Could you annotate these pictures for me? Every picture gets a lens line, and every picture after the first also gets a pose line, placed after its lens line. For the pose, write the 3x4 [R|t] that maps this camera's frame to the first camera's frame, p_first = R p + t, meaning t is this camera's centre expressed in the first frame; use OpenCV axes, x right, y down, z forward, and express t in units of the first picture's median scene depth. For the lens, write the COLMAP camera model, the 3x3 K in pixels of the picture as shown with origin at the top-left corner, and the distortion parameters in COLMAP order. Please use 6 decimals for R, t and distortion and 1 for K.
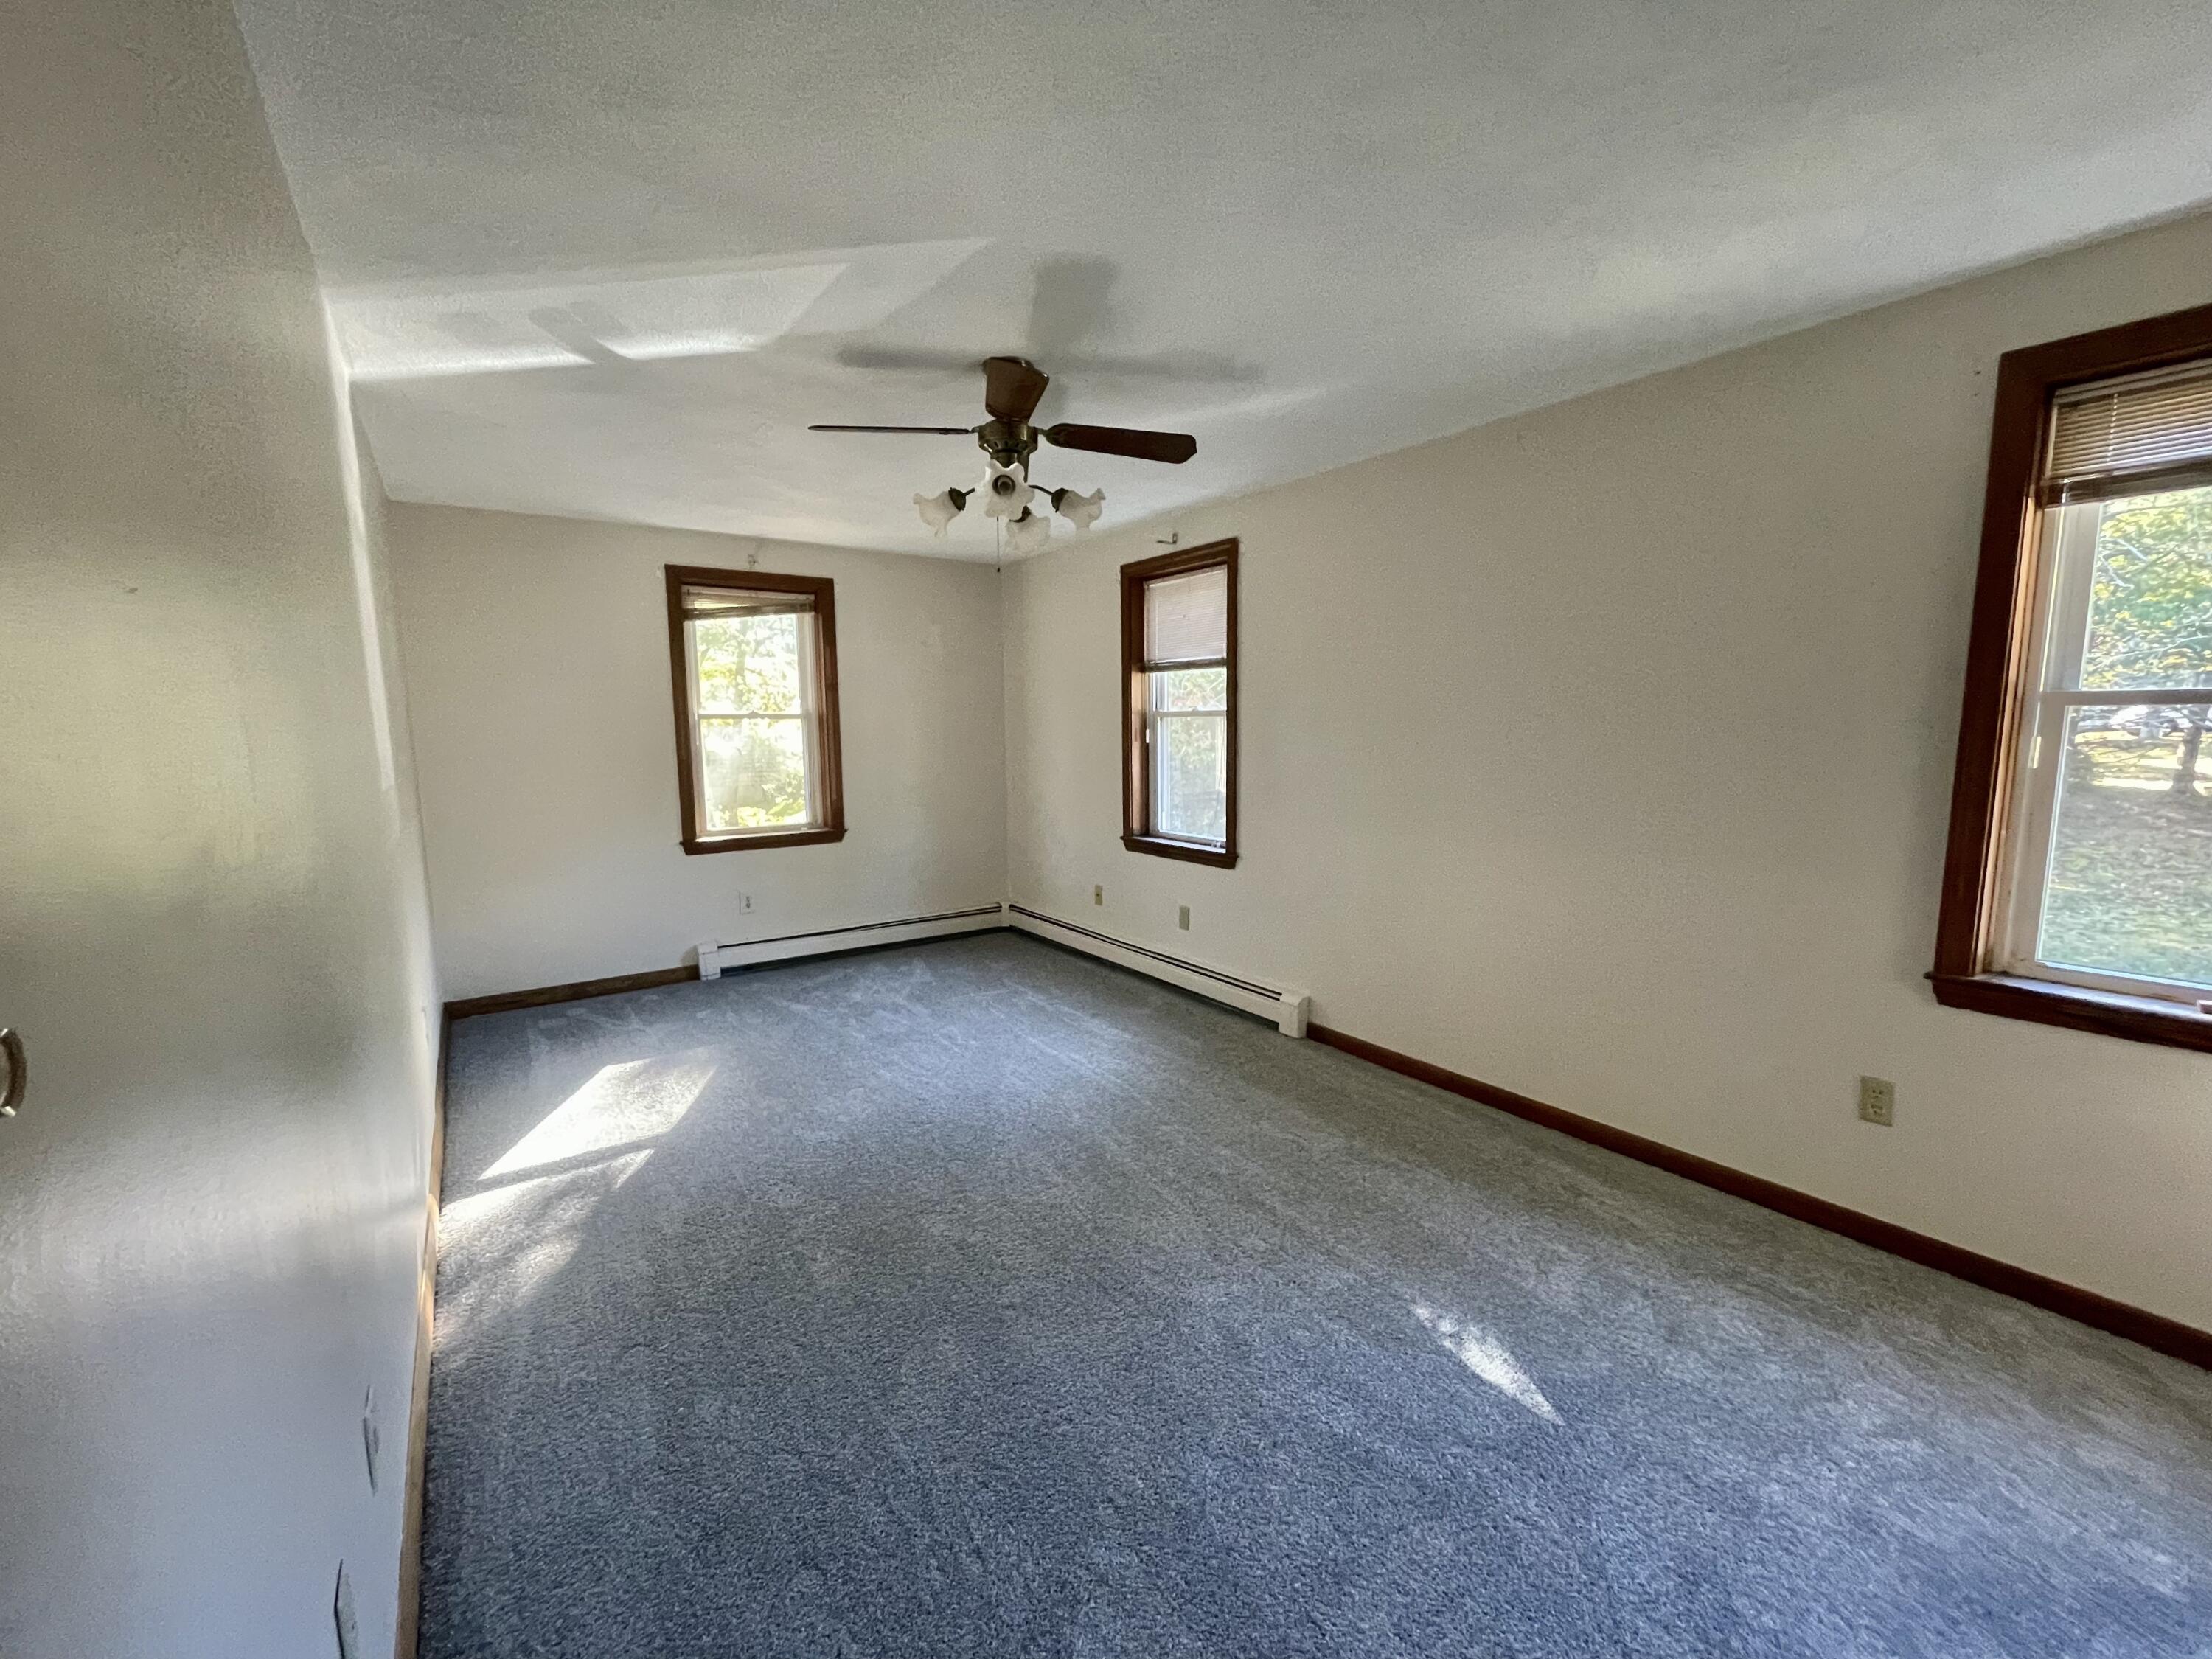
lens RADIAL K [[884.8, 0, 1106.0], [0, 884.8, 829.5], [0, 0, 1]] dist [0.002230, 0.000313]
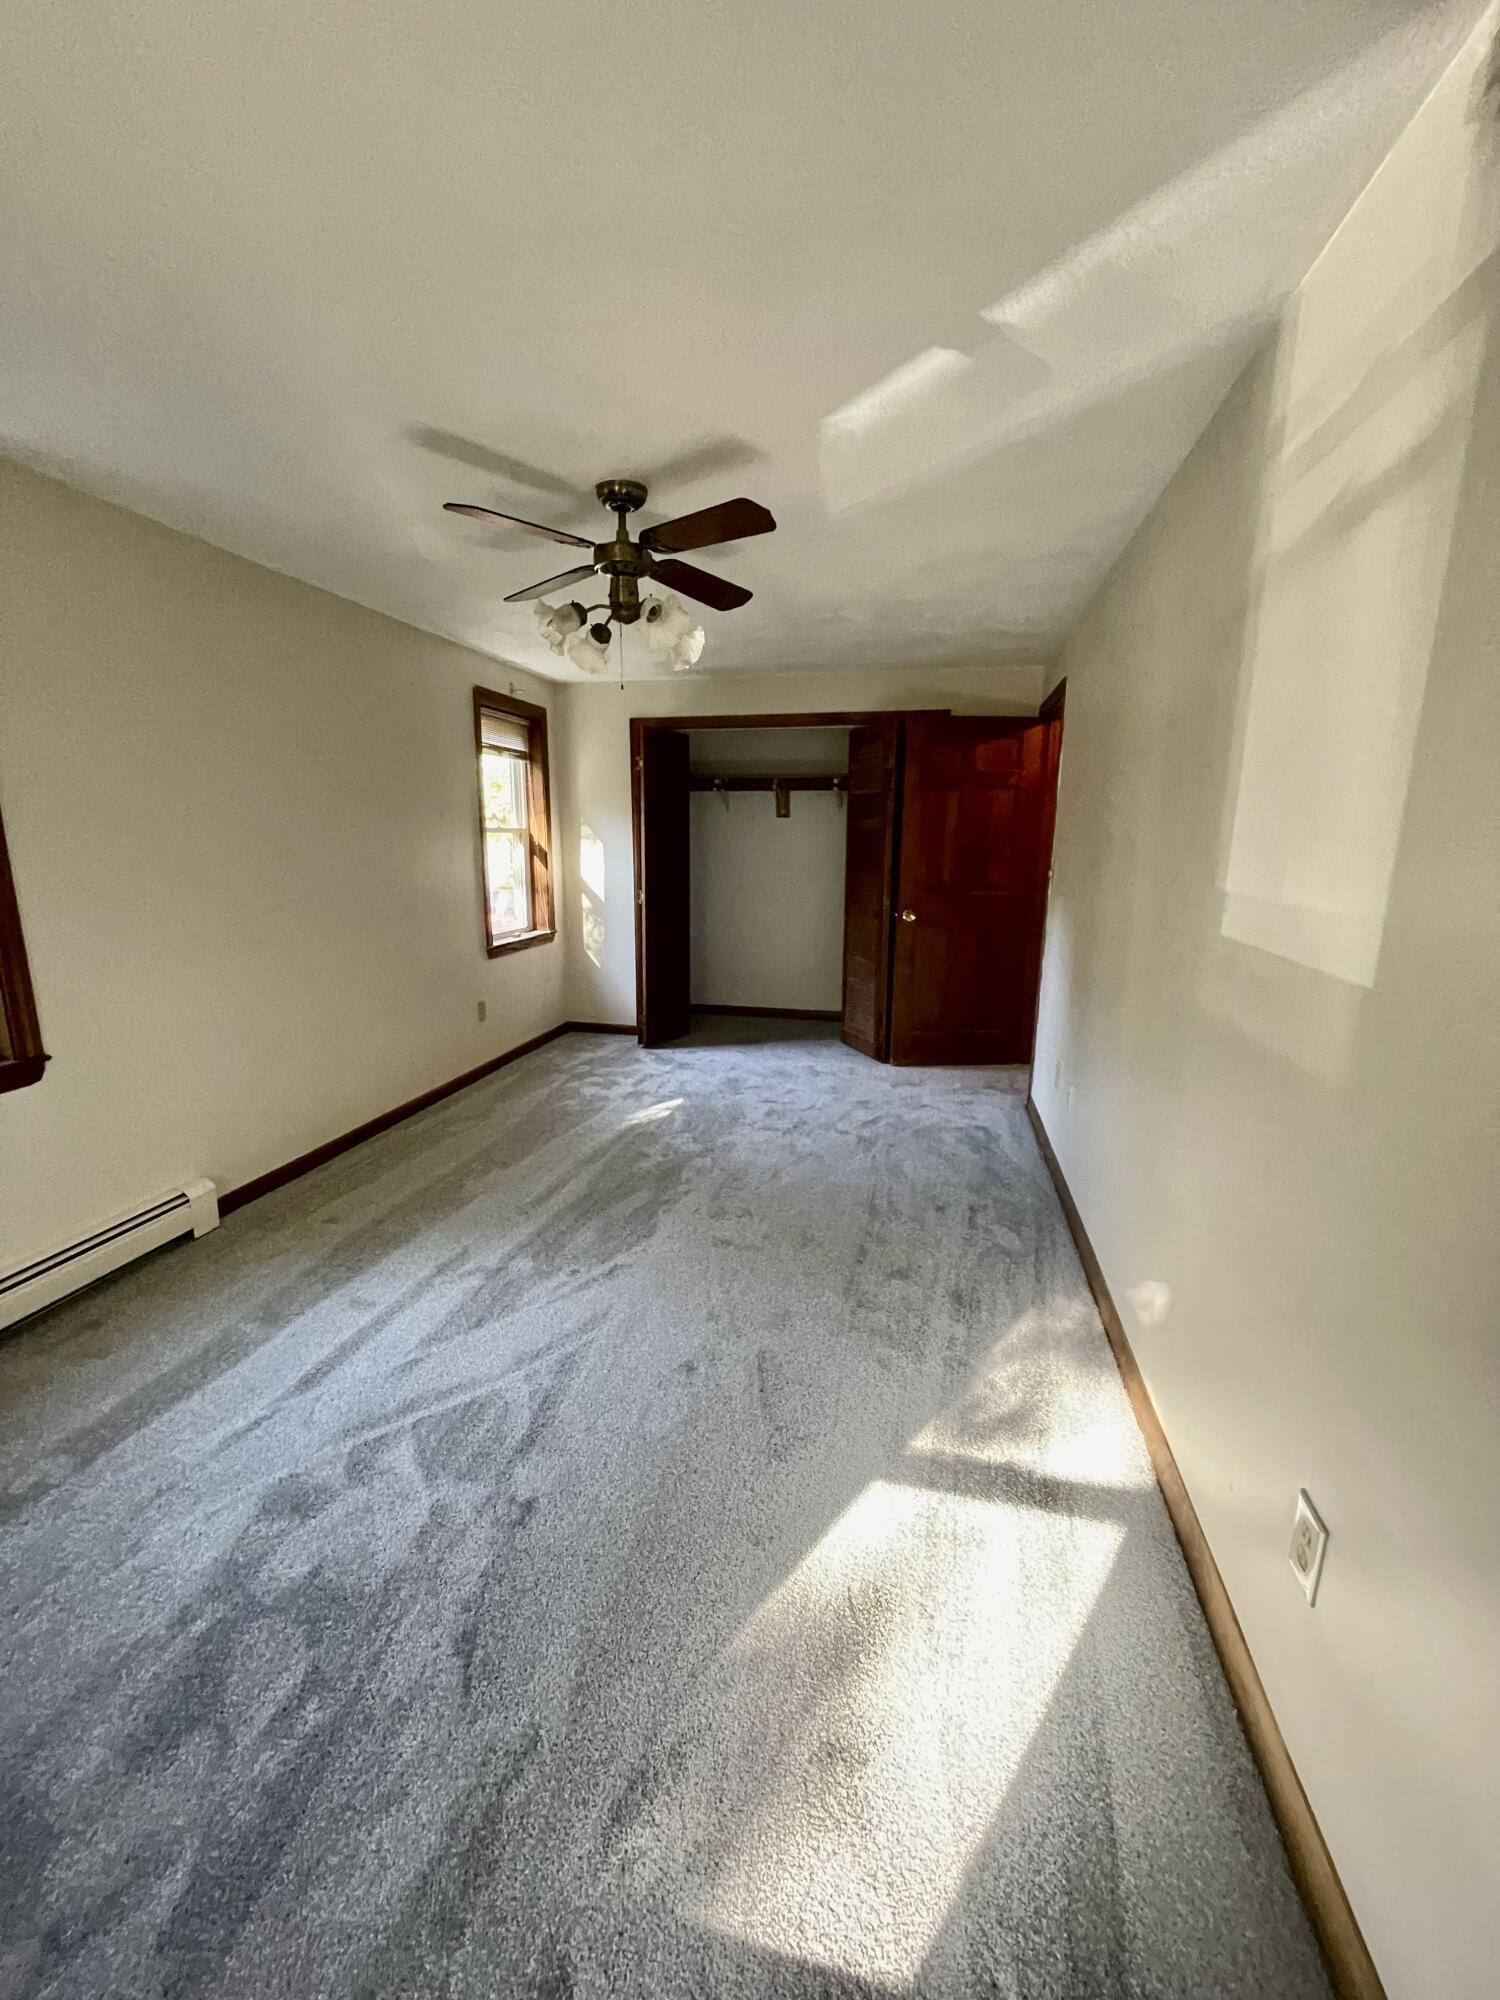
lens RADIAL K [[800.0, 0, 750.0], [0, 800.0, 1000.0], [0, 0, 1]] dist [0.002230, 0.000313]
pose [[-0.667357, -0.149386, 0.729602, -0.820238], [0.083636, 0.958445, 0.272742, -0.167593], [-0.740027, 0.243037, -0.627131, 1.367069]]
